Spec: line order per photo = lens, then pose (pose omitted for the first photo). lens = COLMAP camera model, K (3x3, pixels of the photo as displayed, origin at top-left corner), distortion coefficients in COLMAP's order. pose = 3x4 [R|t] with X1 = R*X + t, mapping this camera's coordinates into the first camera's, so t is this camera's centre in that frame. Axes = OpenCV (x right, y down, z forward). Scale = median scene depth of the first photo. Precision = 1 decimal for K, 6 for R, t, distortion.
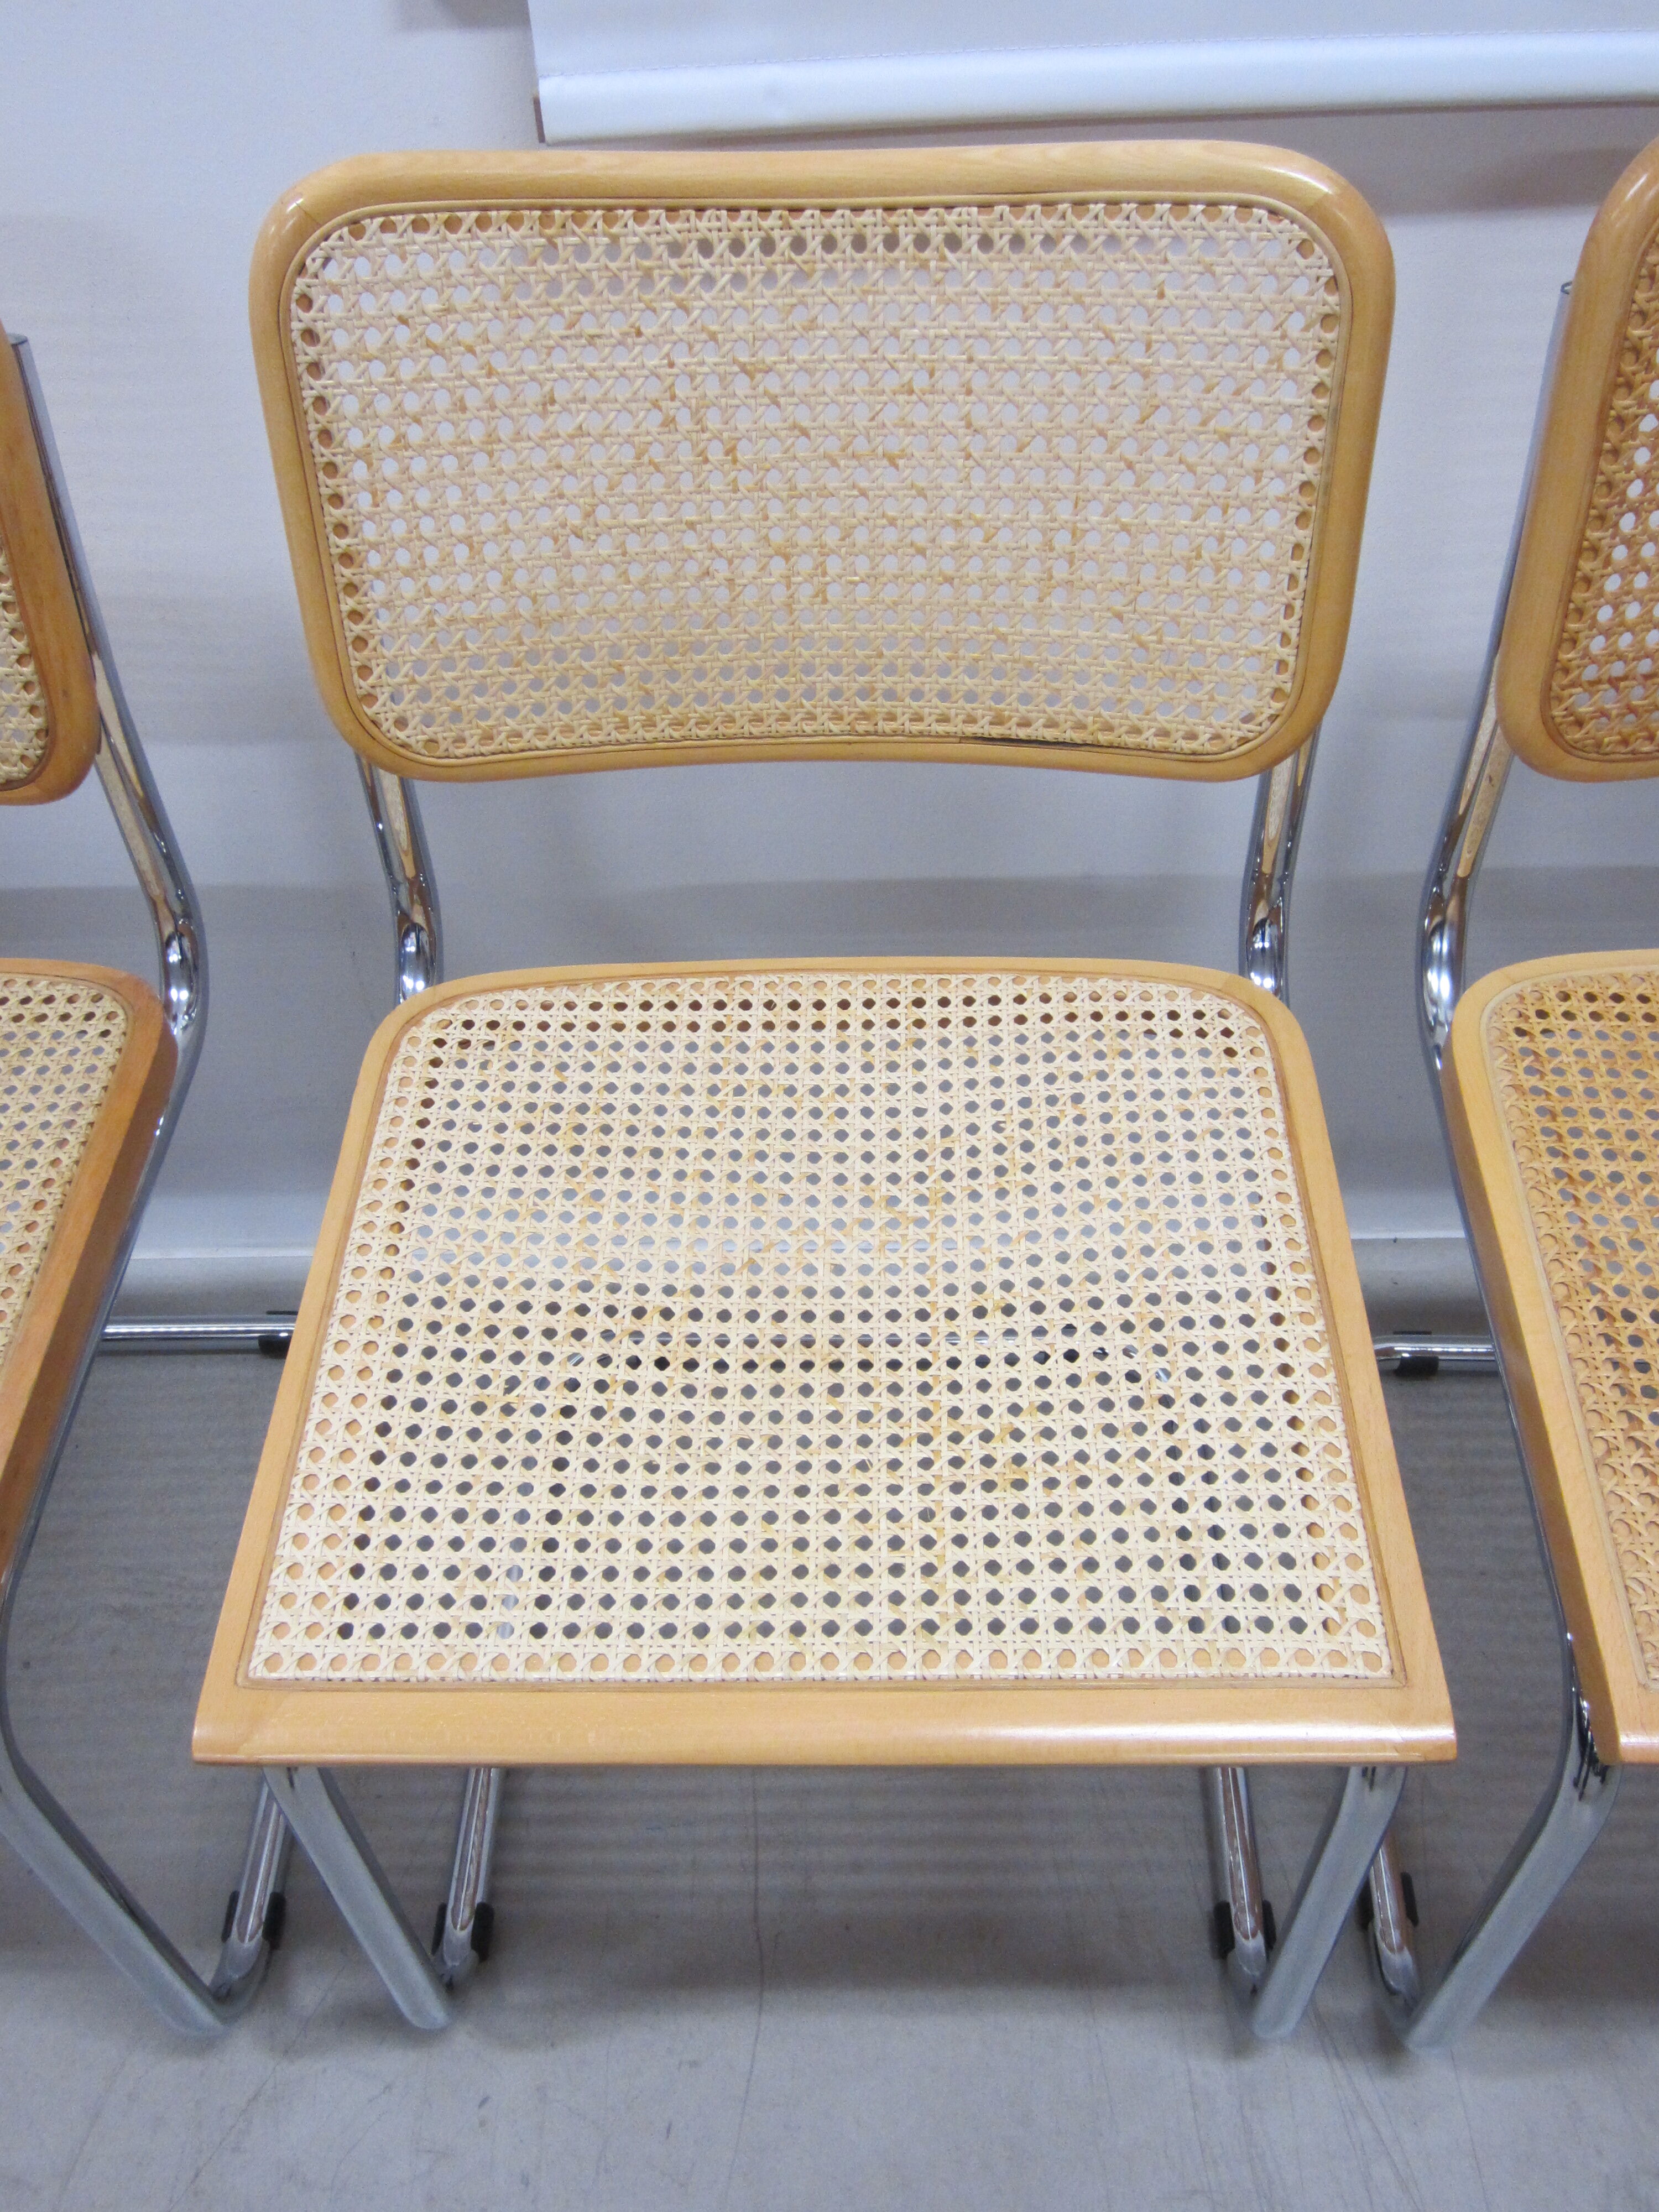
lens RADIAL K [[1924.7, 0, 830.0], [0, 1924.7, 1128.5], [0, 0, 1]] dist [-0.051605, 0.028863]
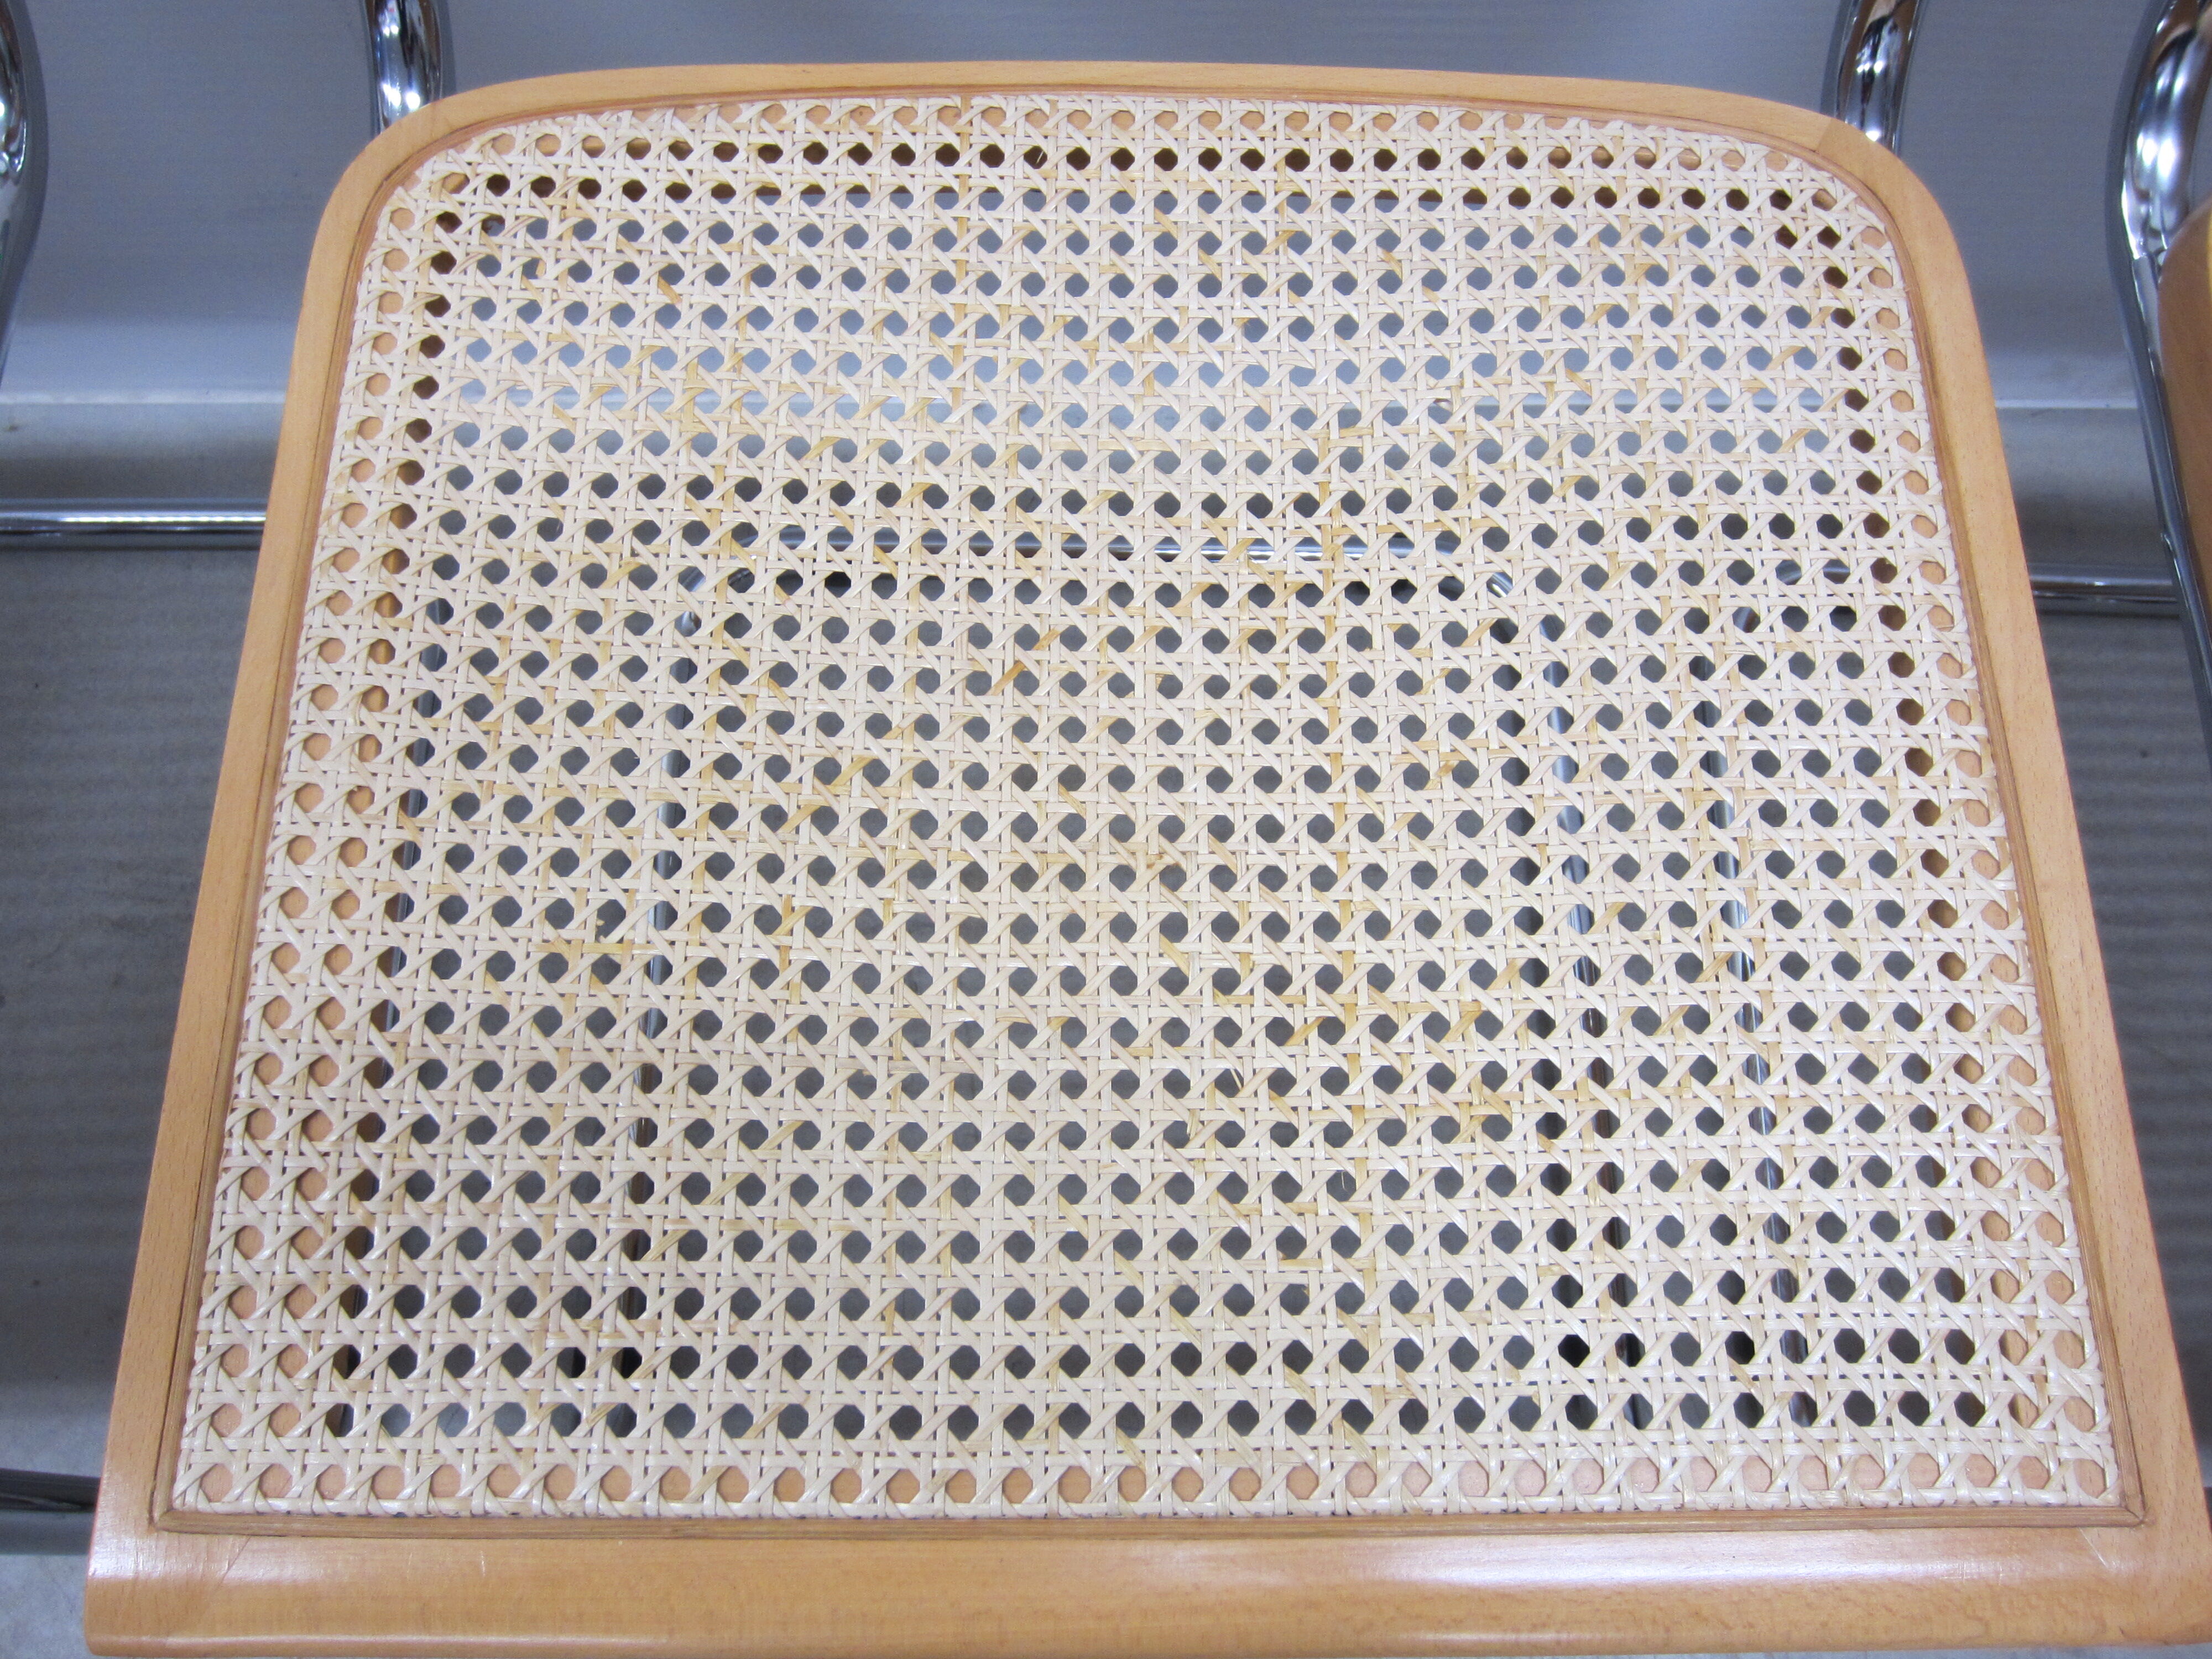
lens RADIAL K [[1924.7, 0, 1122.5], [0, 1924.7, 851.1], [0, 0, 1]] dist [-0.051605, 0.028863]
pose [[0.997890, -0.001471, 0.064904, -0.050001], [-0.023349, 0.924715, 0.379944, -0.105358], [-0.060577, -0.380658, 0.922729, 0.470043]]
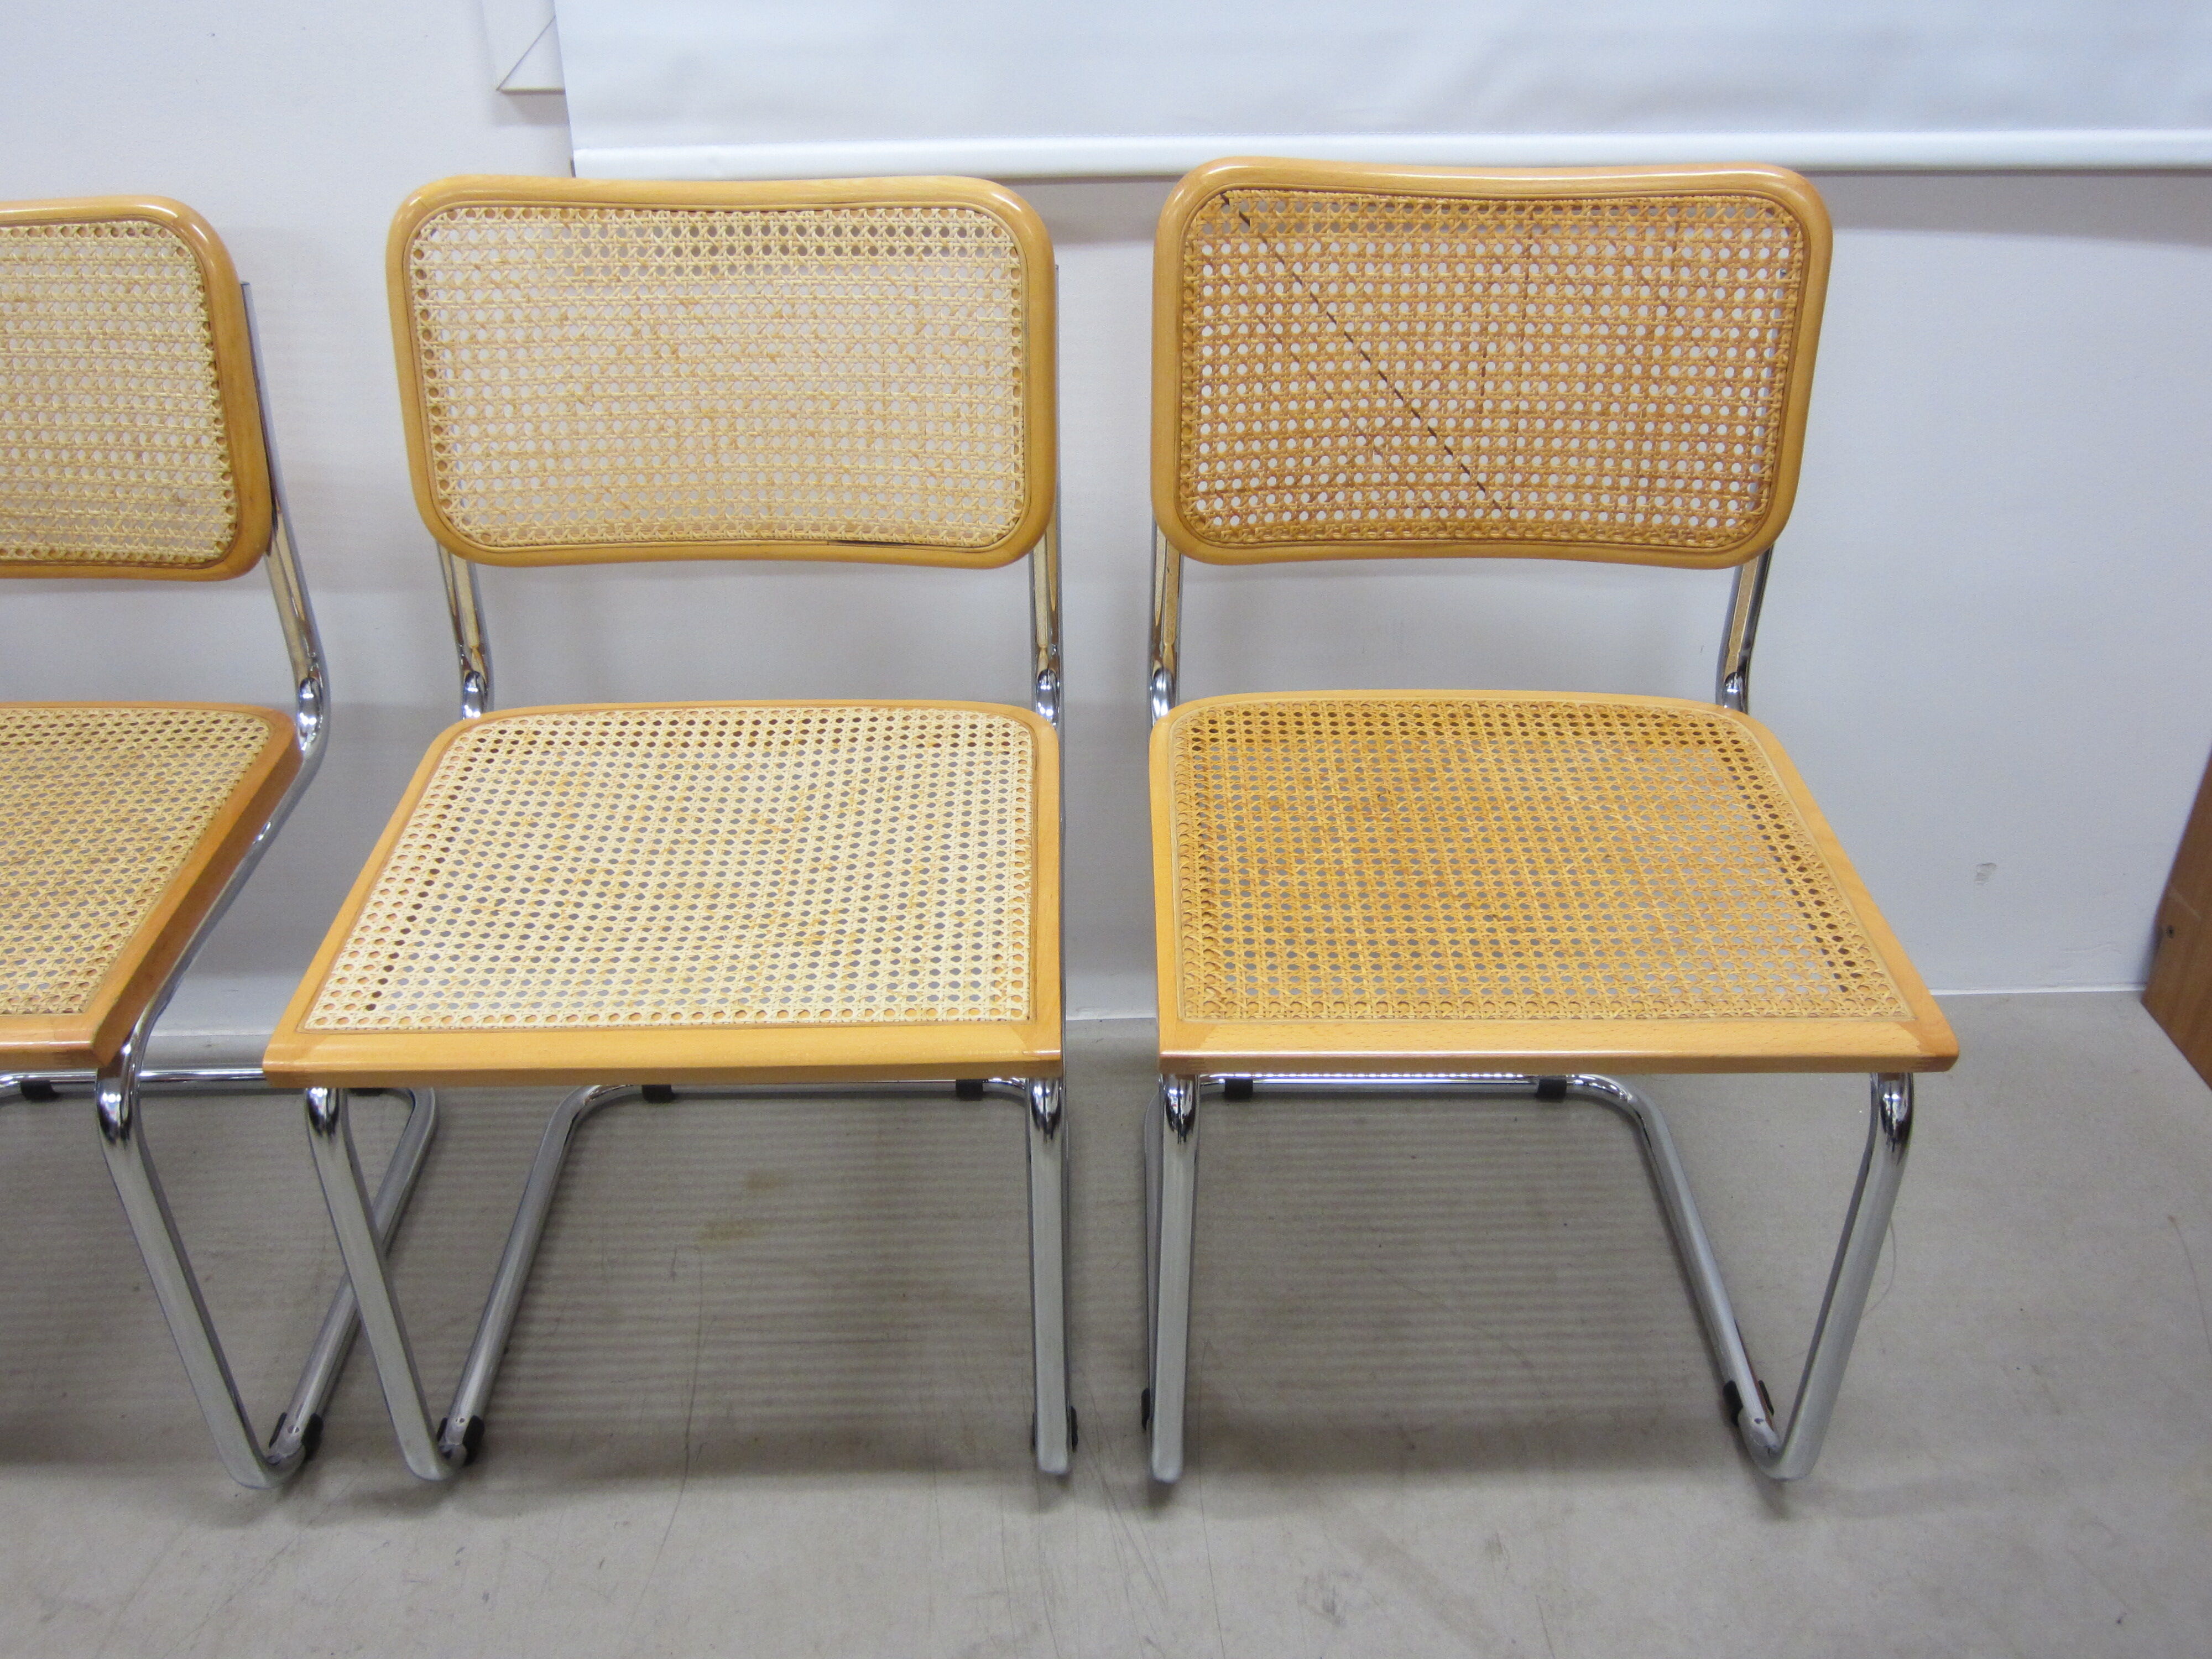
lens RADIAL K [[1924.7, 0, 1102.5], [0, 1924.7, 841.3], [0, 0, 1]] dist [-0.051605, 0.028863]
pose [[0.998595, 0.008175, 0.052356, 0.233074], [0.005248, 0.967914, -0.251225, 0.471613], [-0.052730, 0.251147, 0.966512, -0.511739]]
